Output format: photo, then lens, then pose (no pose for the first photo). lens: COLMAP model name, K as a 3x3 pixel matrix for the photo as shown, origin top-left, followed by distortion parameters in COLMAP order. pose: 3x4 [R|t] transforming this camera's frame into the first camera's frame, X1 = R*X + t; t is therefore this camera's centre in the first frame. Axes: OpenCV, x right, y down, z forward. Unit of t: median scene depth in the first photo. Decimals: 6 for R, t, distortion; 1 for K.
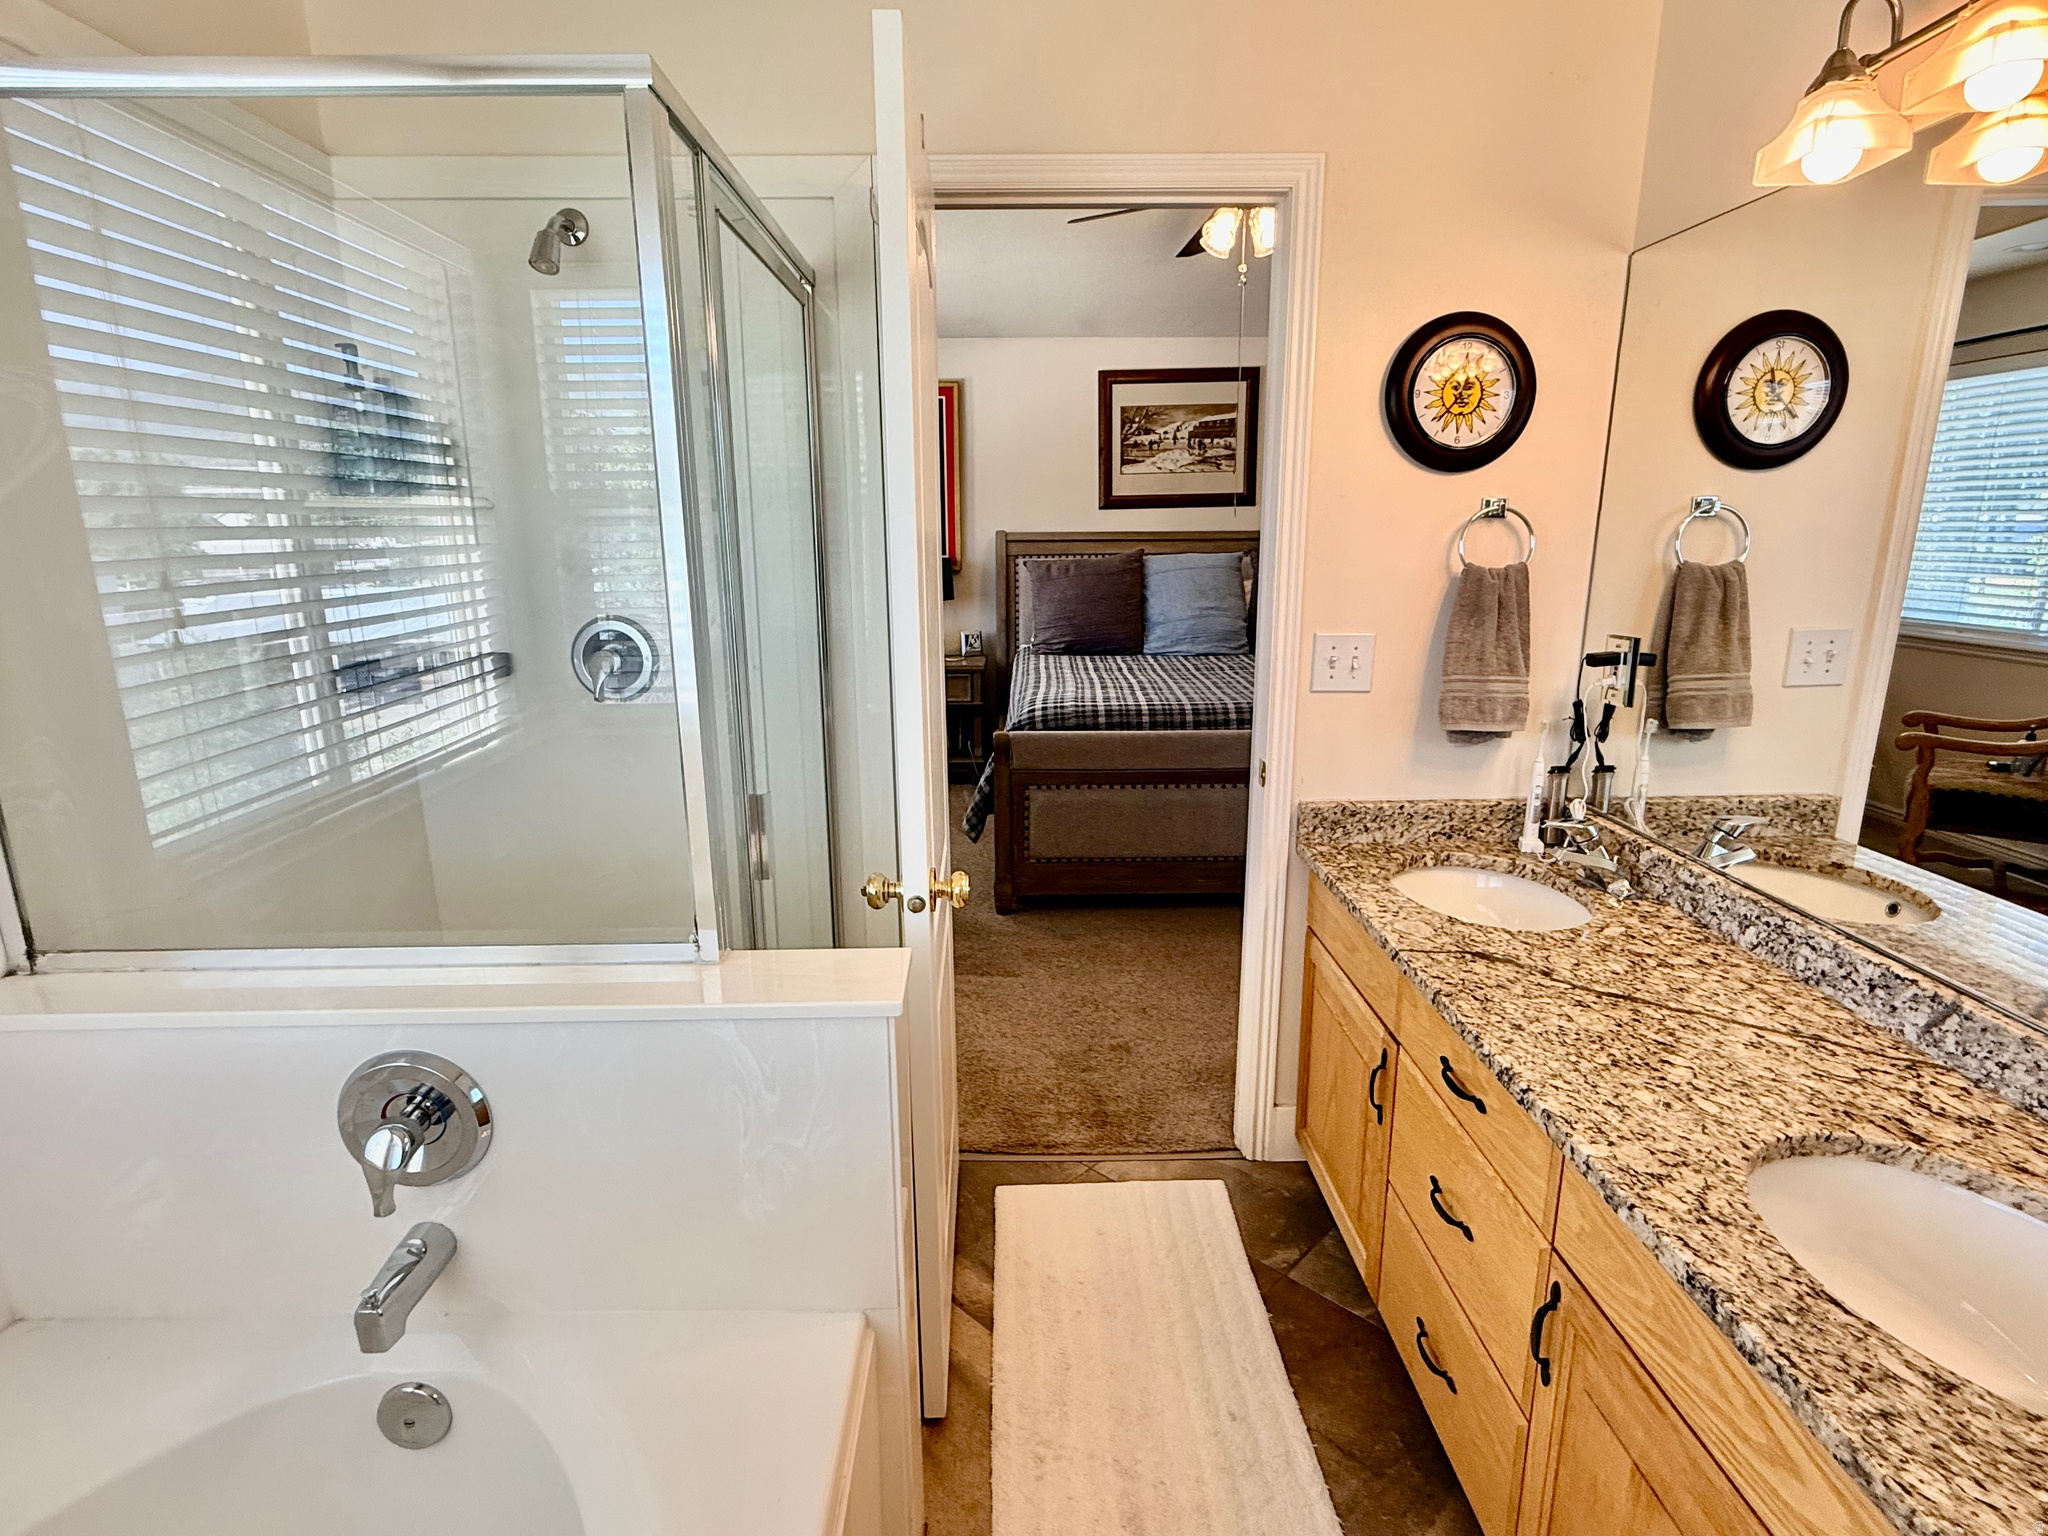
lens RADIAL K [[1027.7, 0, 1017.1], [0, 1027.7, 767.2], [0, 0, 1]] dist [-0.001428, 0.000820]
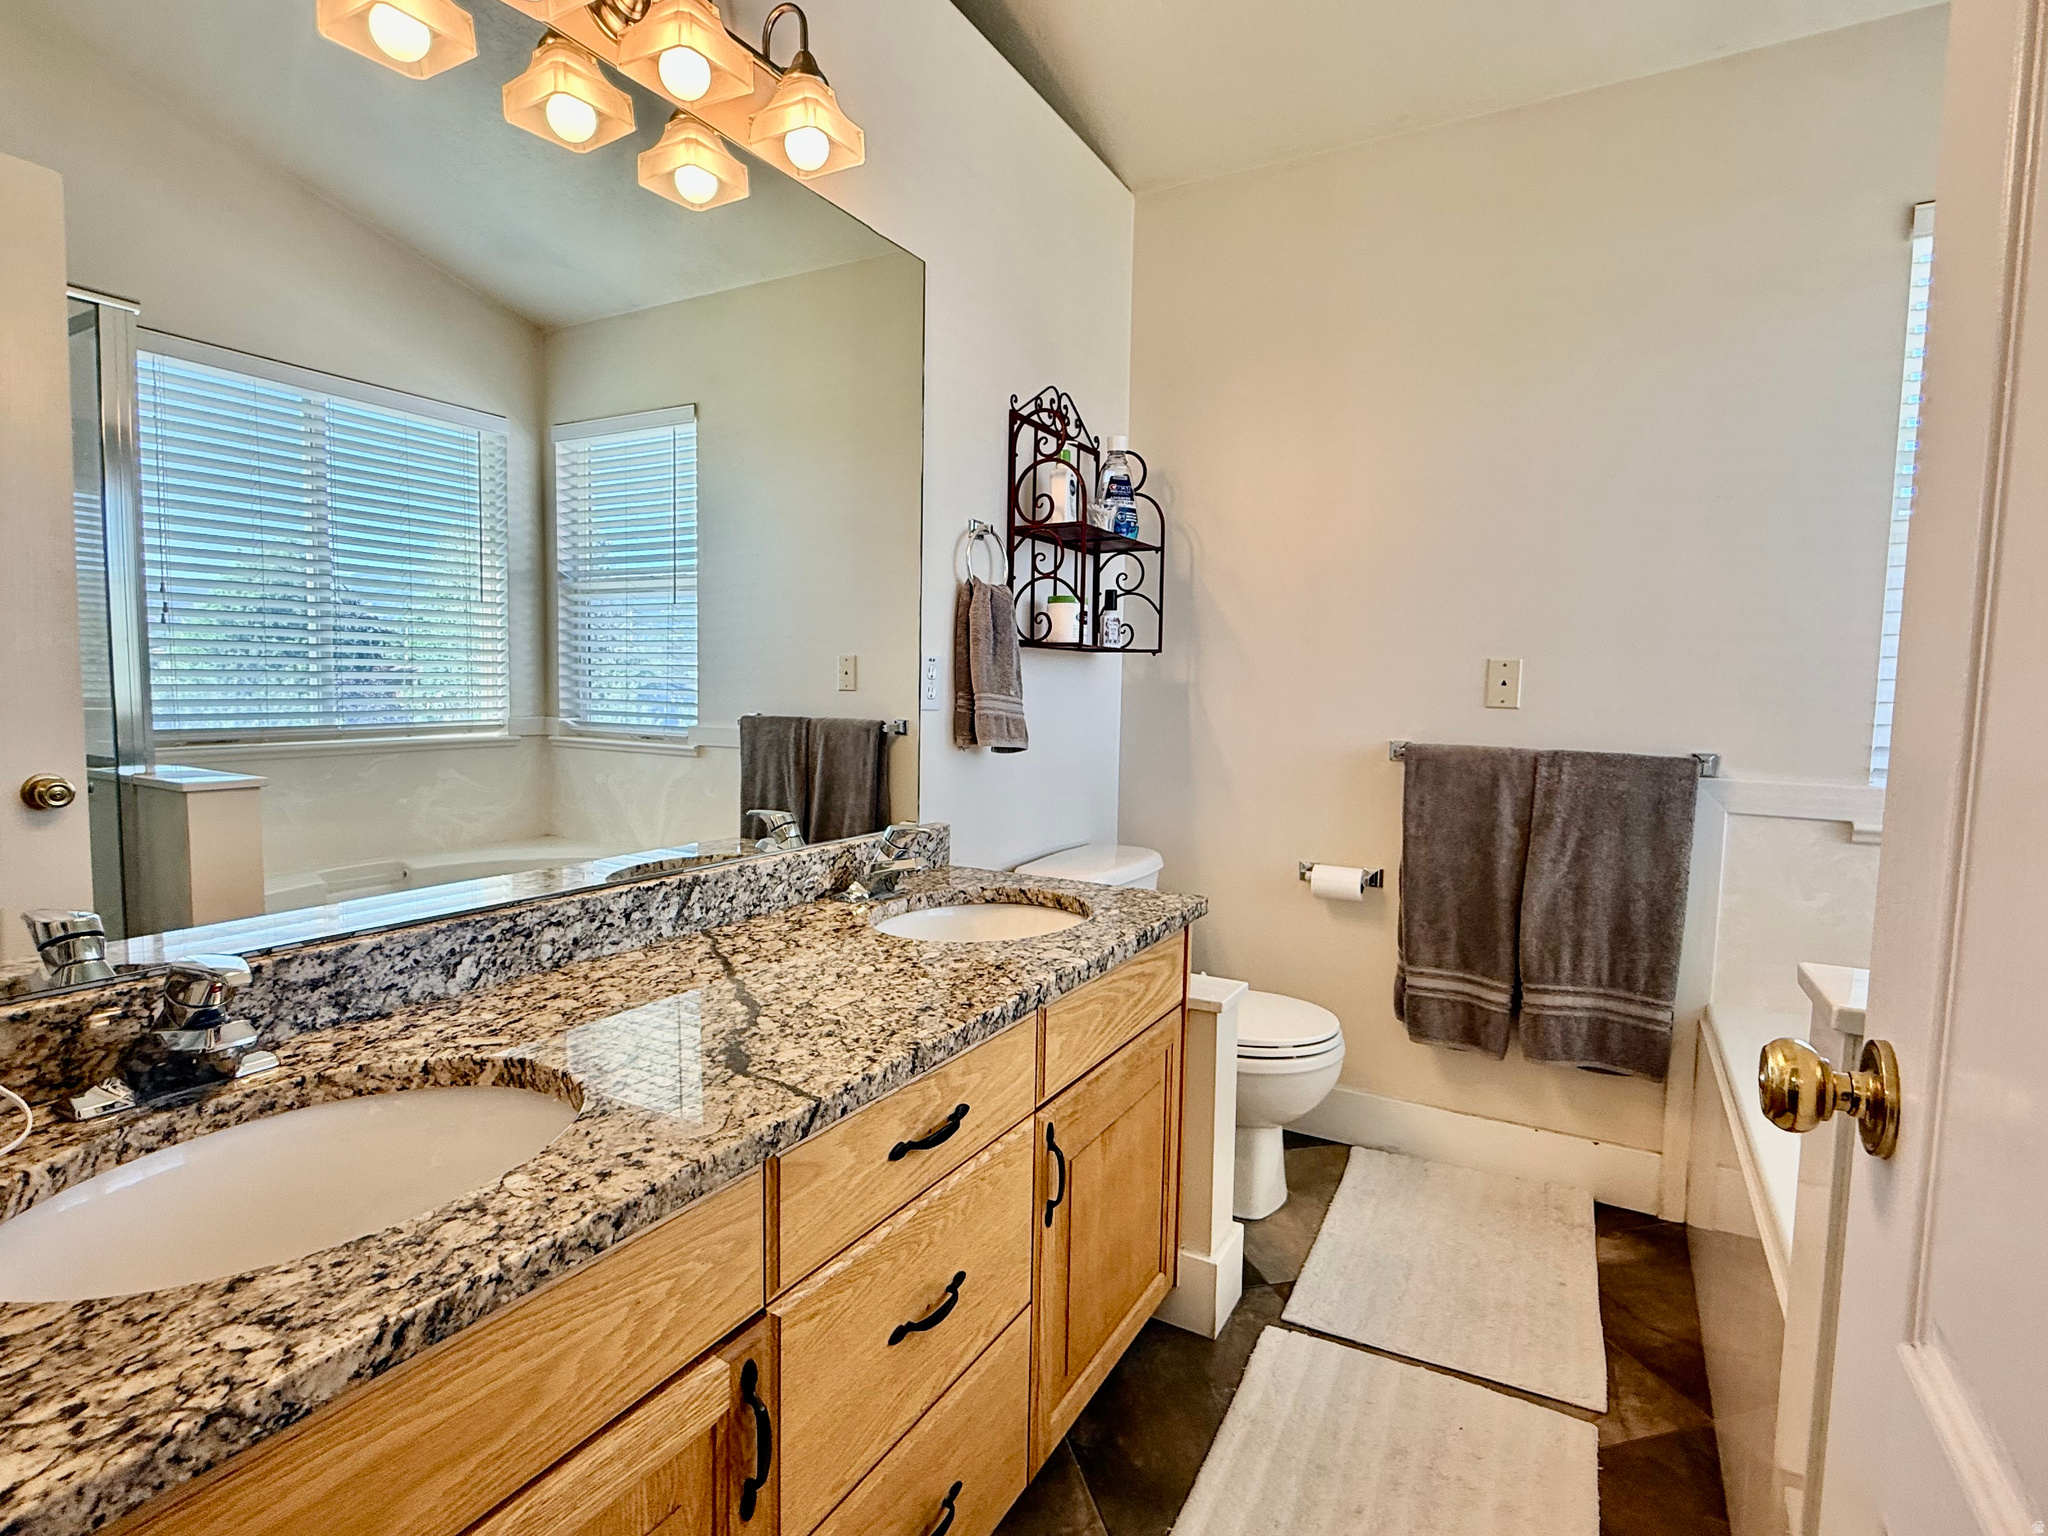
lens RADIAL K [[1027.7, 0, 1017.1], [0, 1027.7, 767.2], [0, 0, 1]] dist [-0.001428, 0.000820]
pose [[-0.864123, -0.048936, 0.500896, 0.009519], [0.105078, 0.955785, 0.274653, -0.144782], [-0.492189, 0.289967, -0.820774, 1.444350]]
